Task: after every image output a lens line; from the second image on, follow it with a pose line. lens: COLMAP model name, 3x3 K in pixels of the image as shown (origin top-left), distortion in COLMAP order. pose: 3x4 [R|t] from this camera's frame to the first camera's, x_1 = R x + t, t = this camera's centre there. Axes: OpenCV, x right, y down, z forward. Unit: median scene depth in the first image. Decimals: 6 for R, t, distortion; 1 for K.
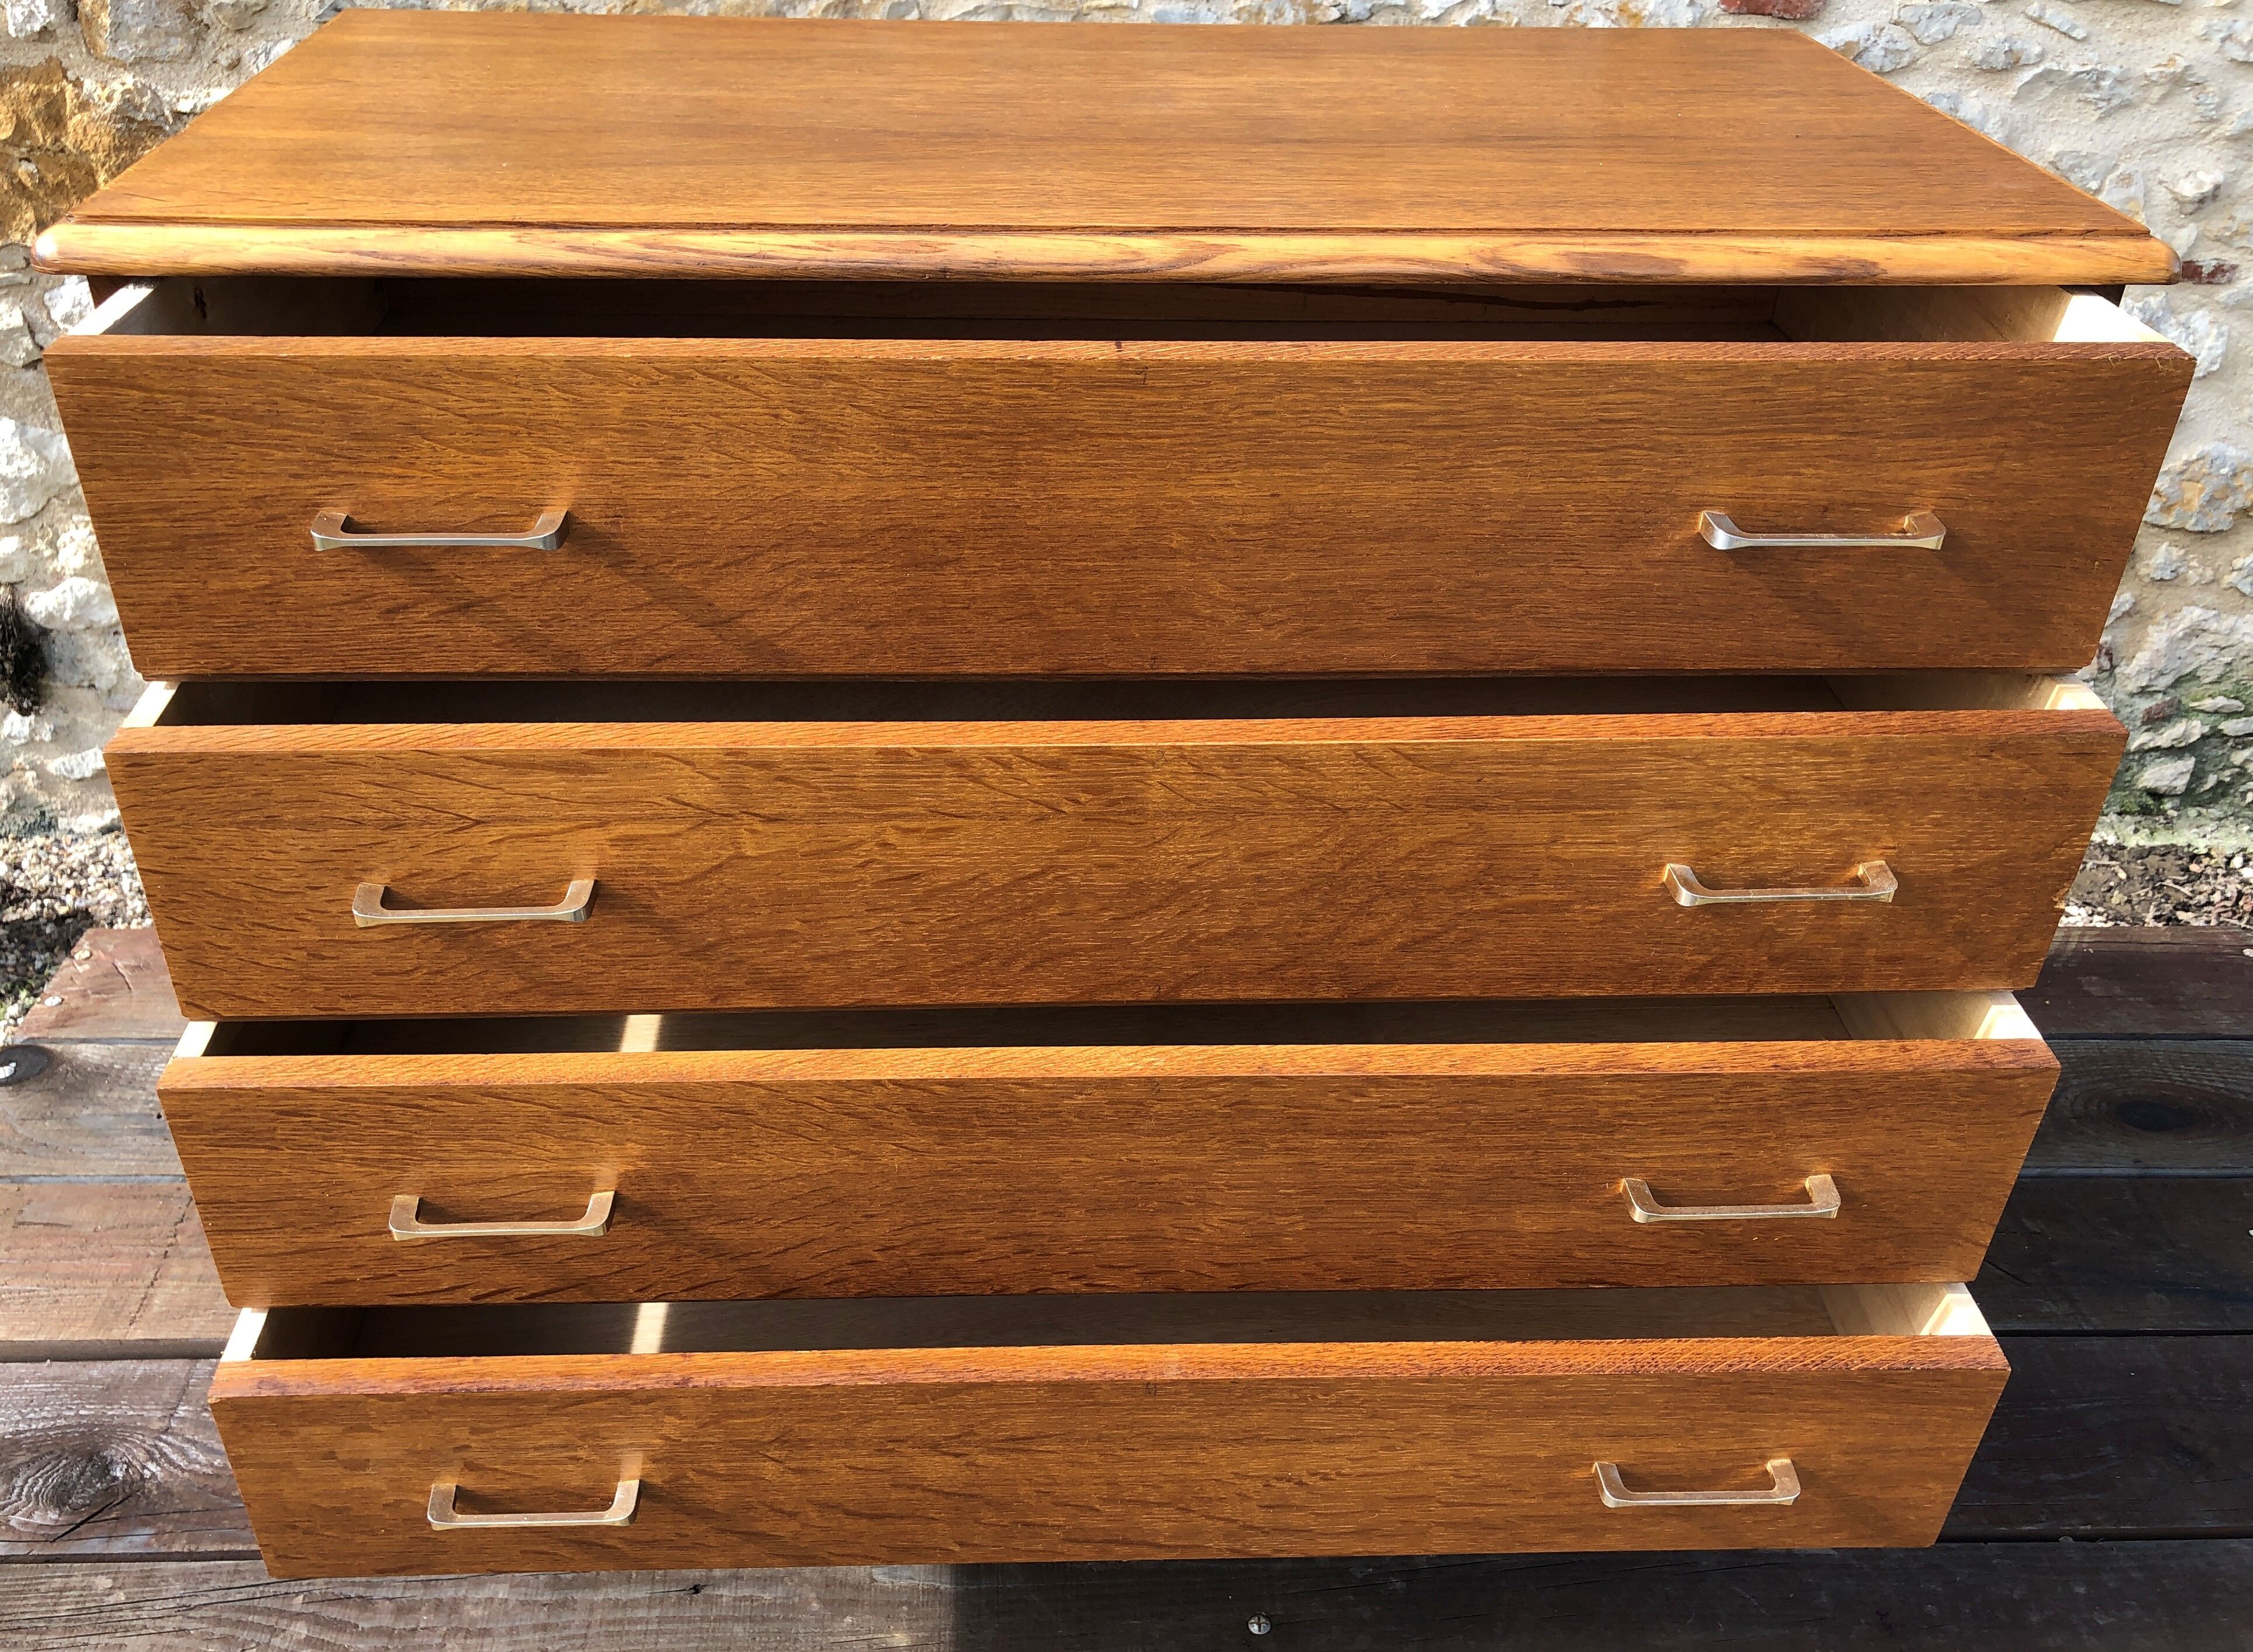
lens RADIAL K [[1891.9, 0, 1079.5], [0, 1891.9, 866.9], [0, 0, 1]] dist [0.033310, -0.039068]
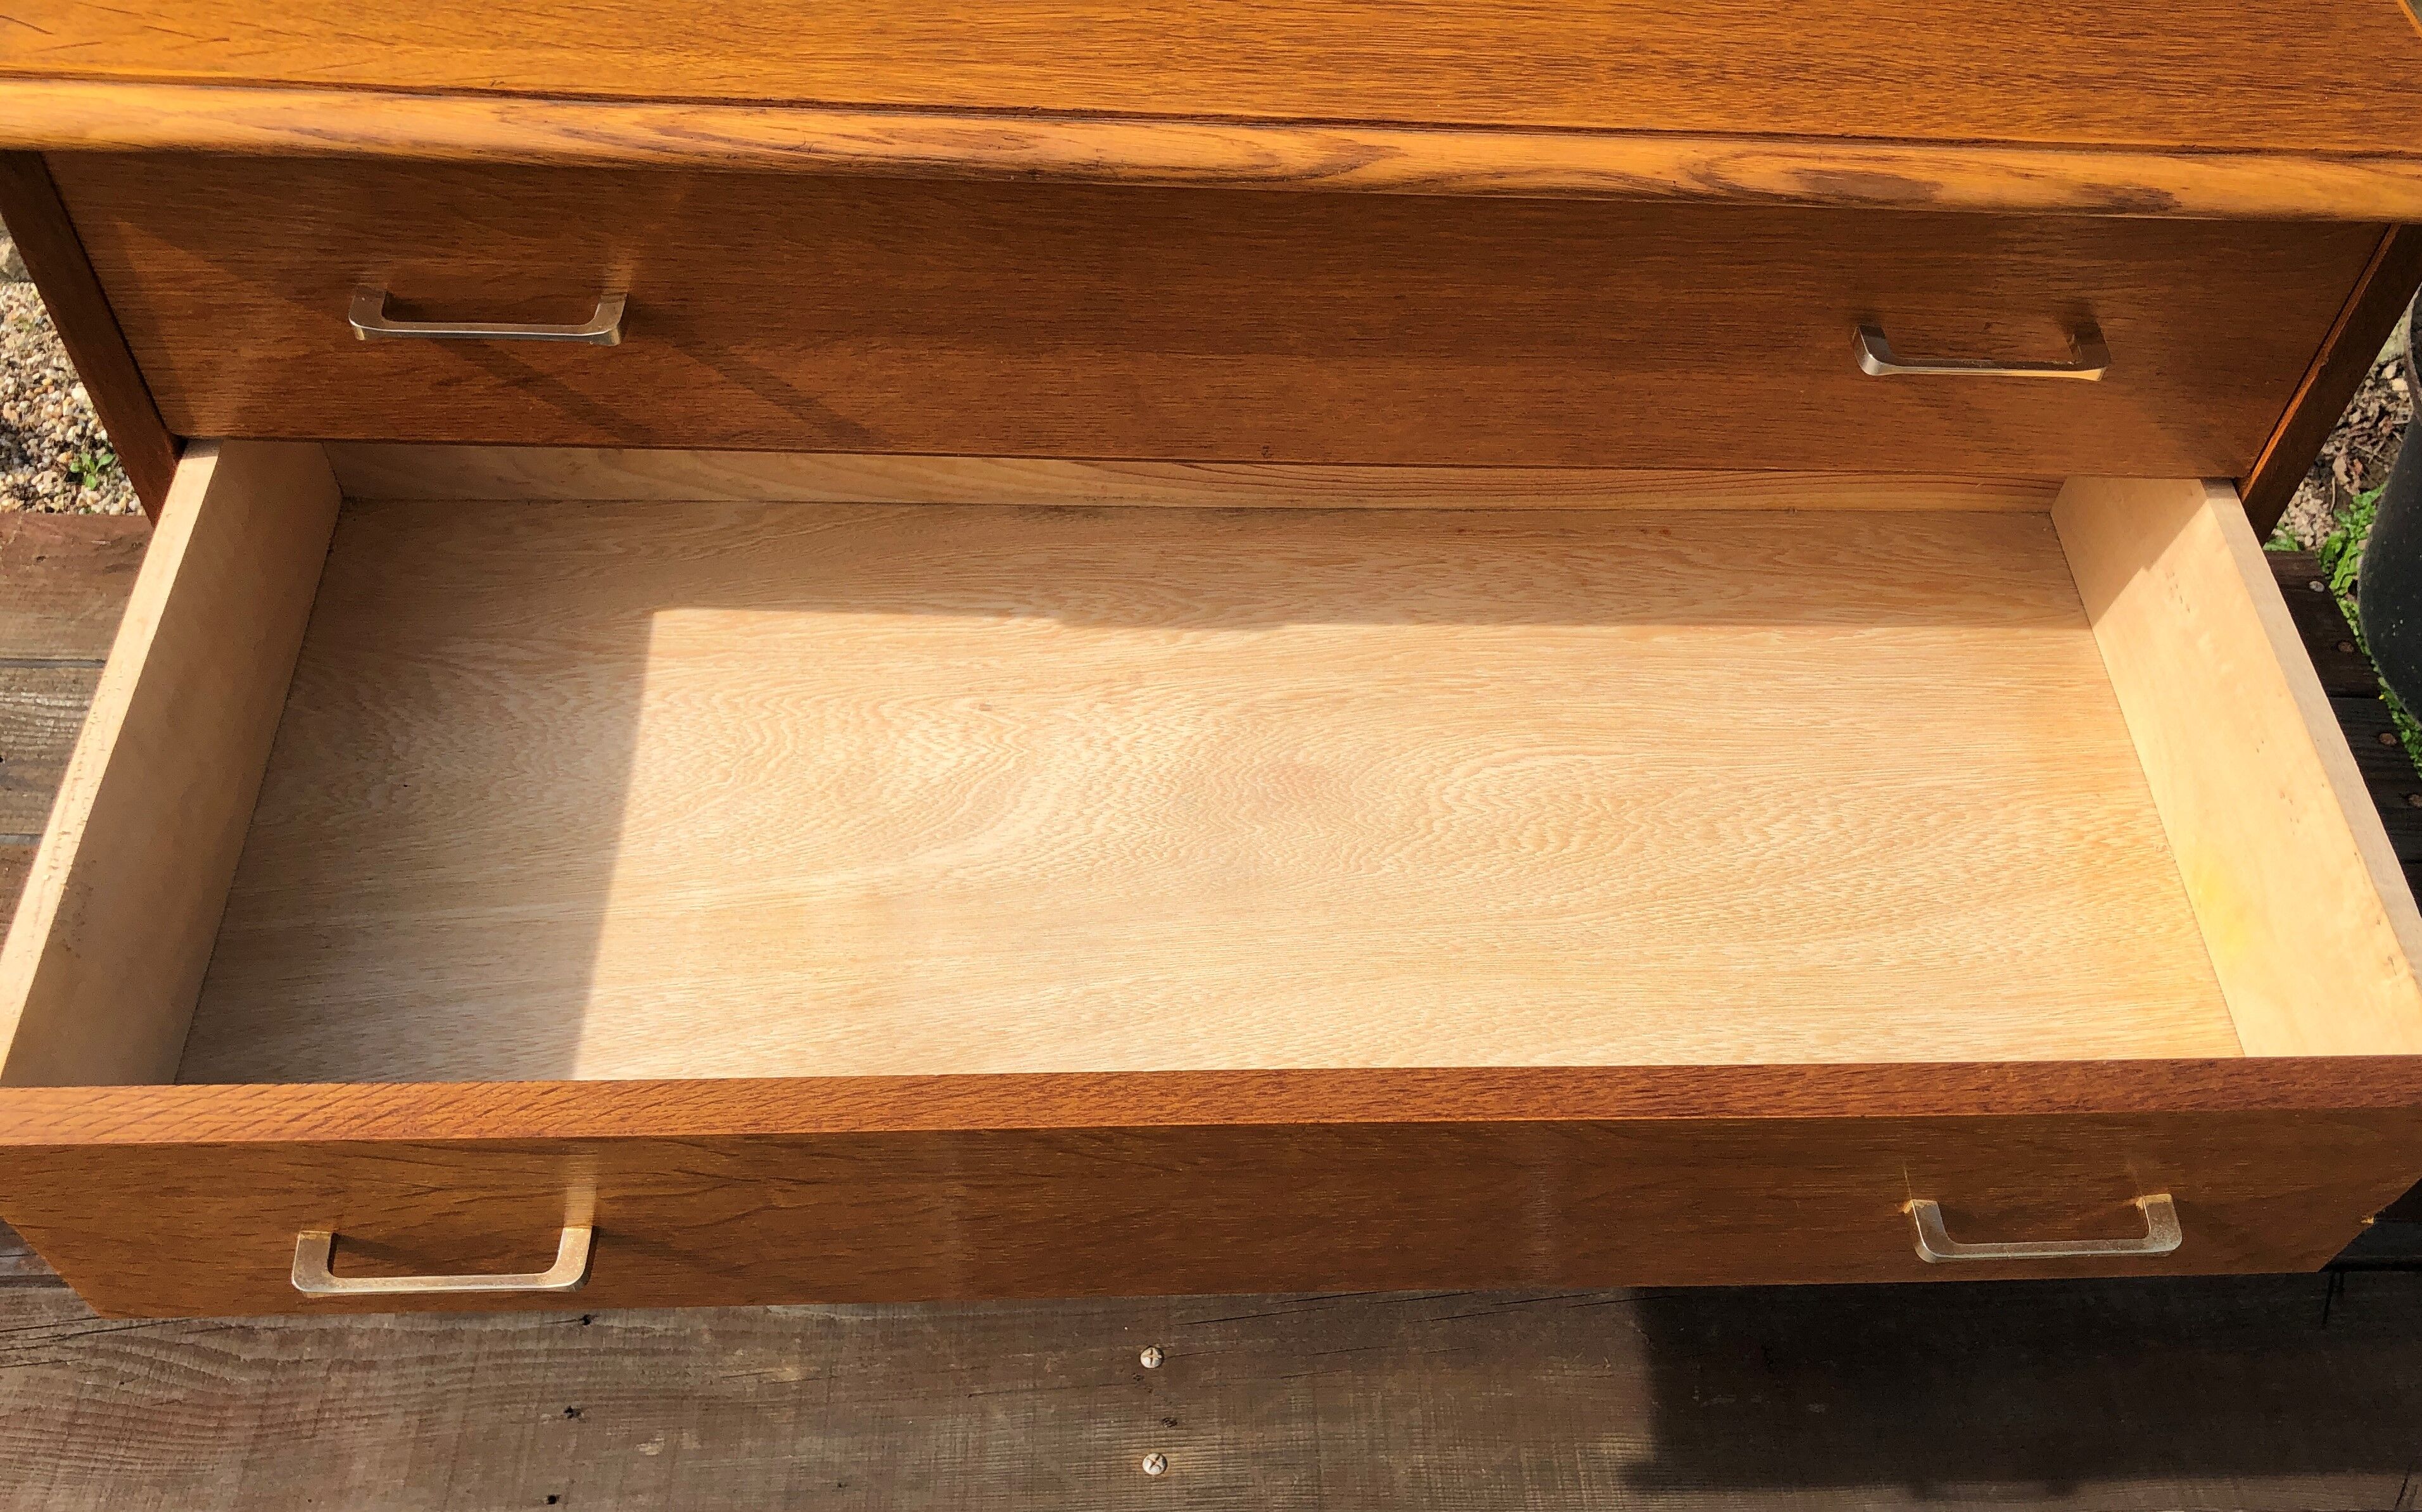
lens RADIAL K [[2075.8, 0, 1272.6], [0, 2075.8, 829.4], [0, 0, 1]] dist [-0.025823, 0.051166]
pose [[0.999201, 0.015198, 0.036953, 0.106949], [-0.025837, 0.951232, 0.307392, -0.194406], [-0.030479, -0.308102, 0.950865, 0.040212]]
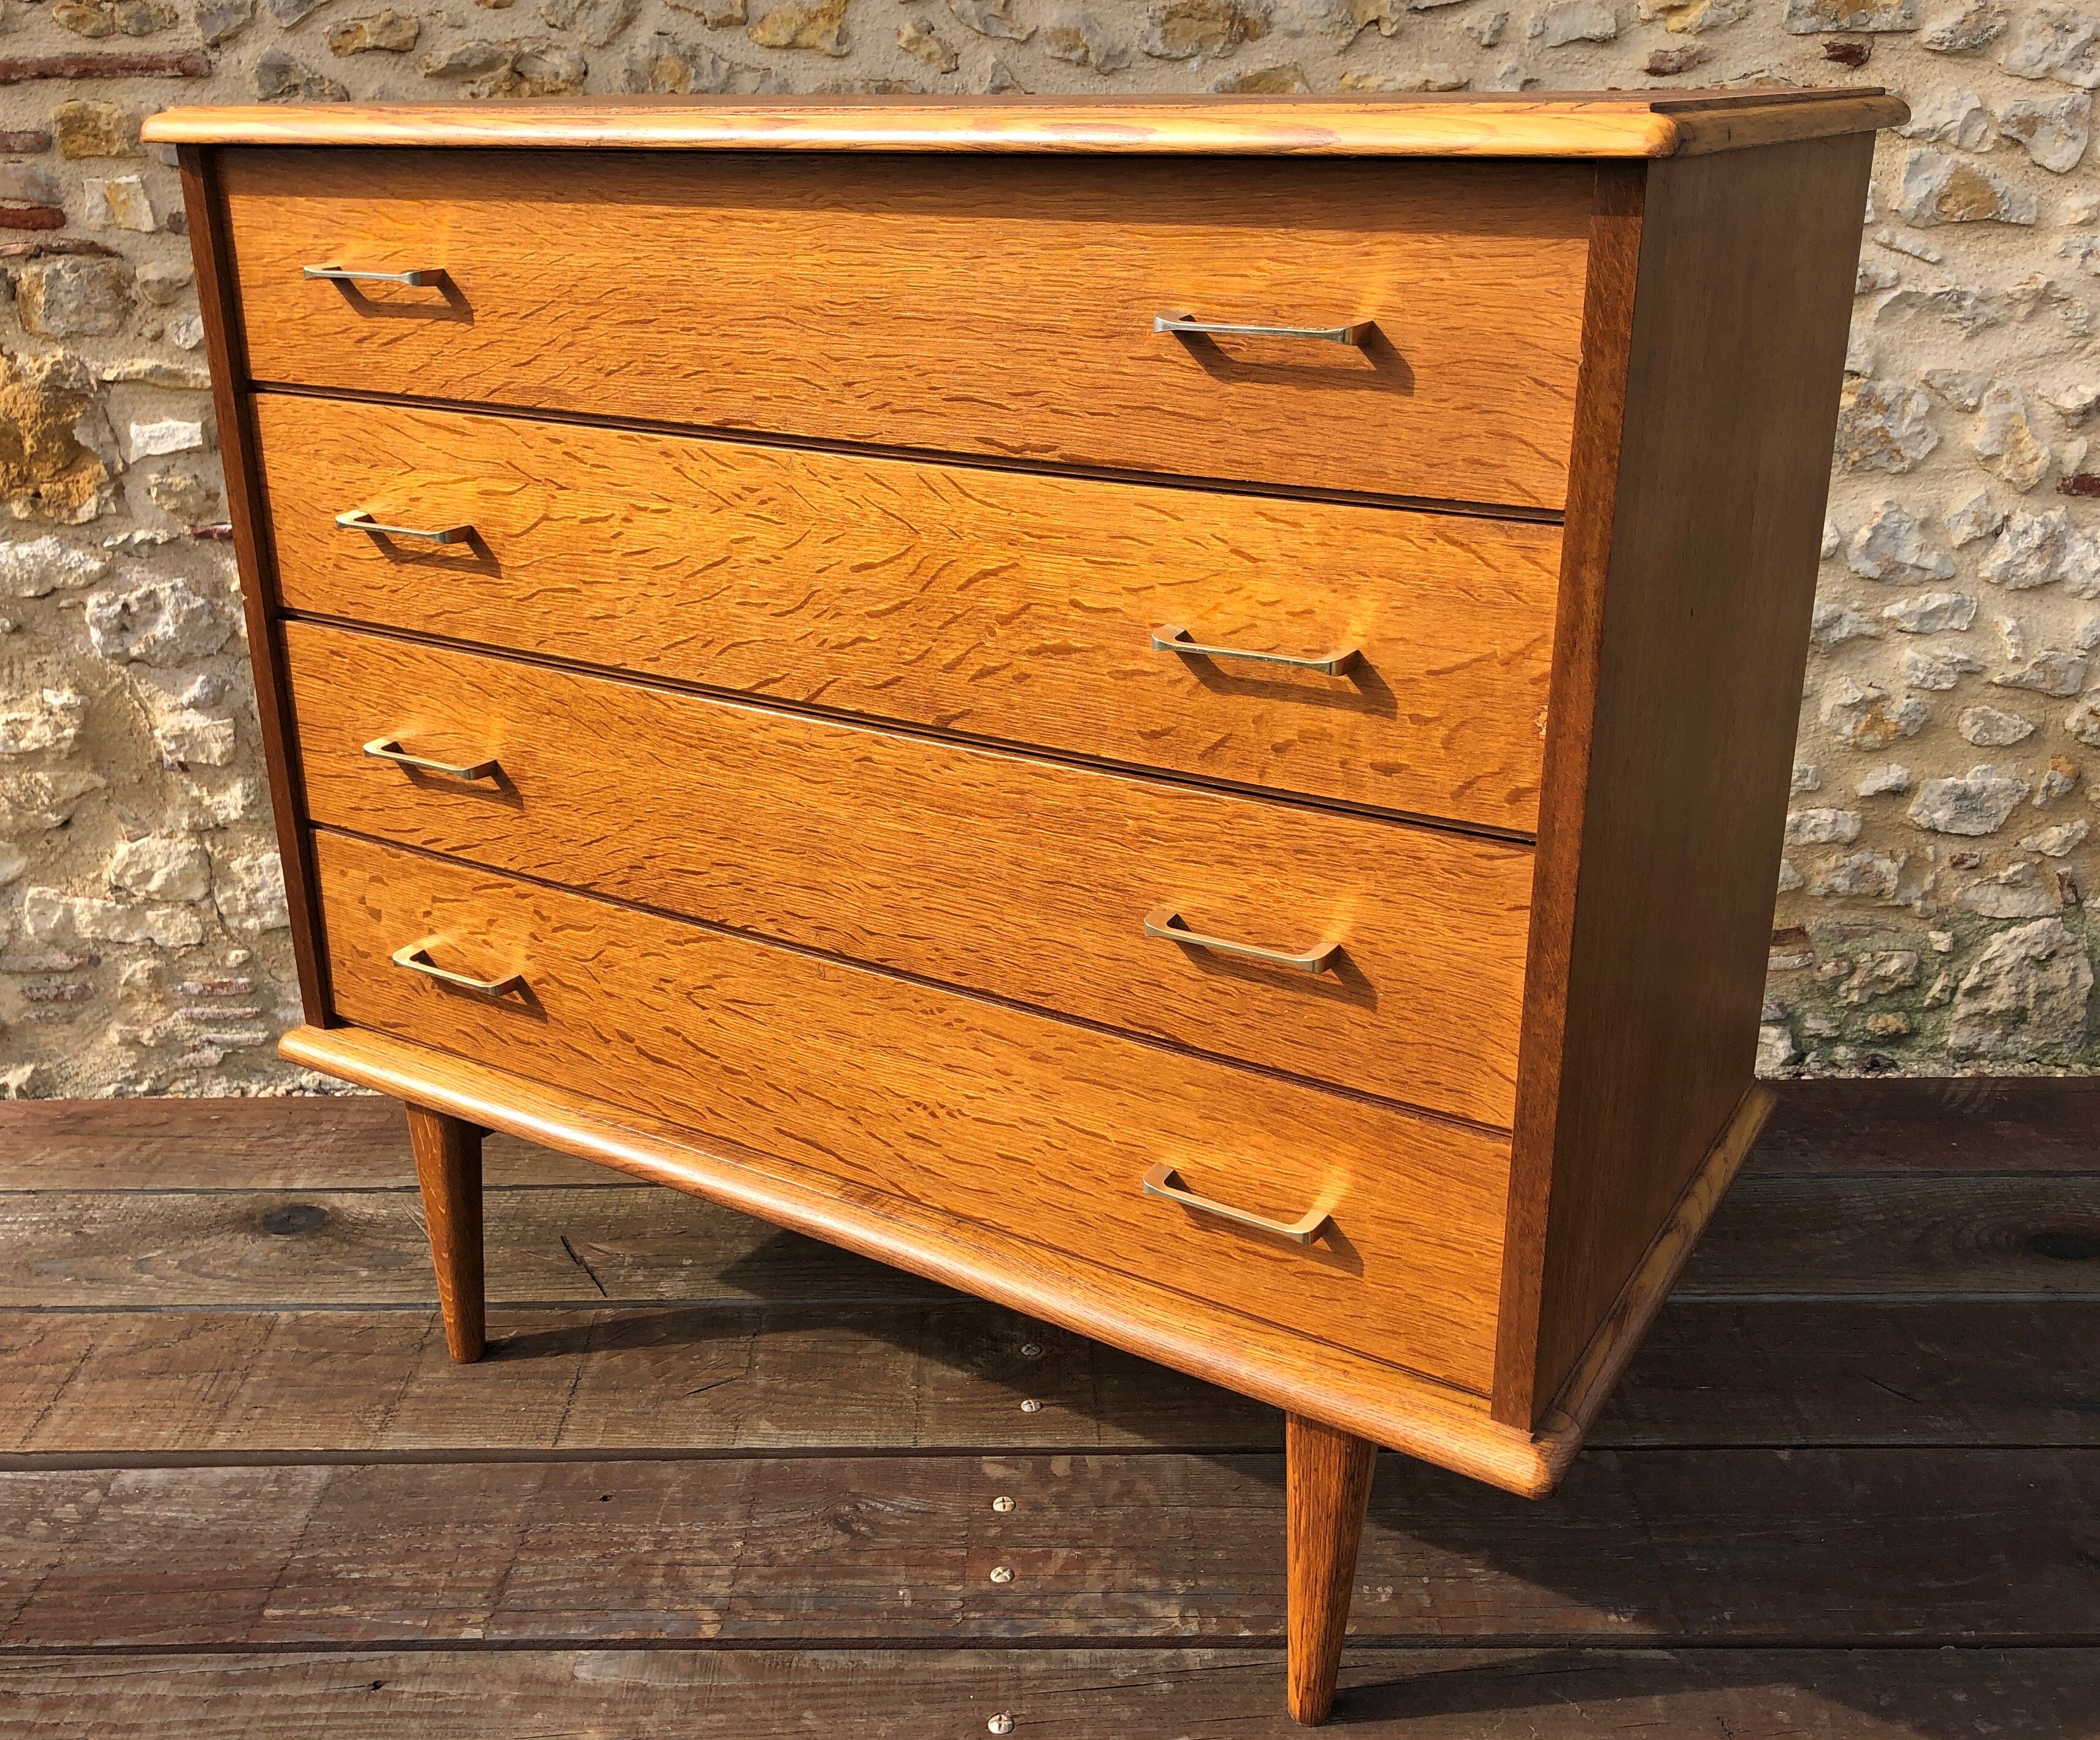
lens RADIAL K [[1989.6, 0, 1009.6], [0, 1989.6, 842.9], [0, 0, 1]] dist [0.006495, 0.000000]
pose [[0.998592, -0.020528, -0.048905, 0.143710], [0.008898, 0.973838, -0.227070, 0.199014], [0.052287, 0.226315, 0.972650, 0.011952]]
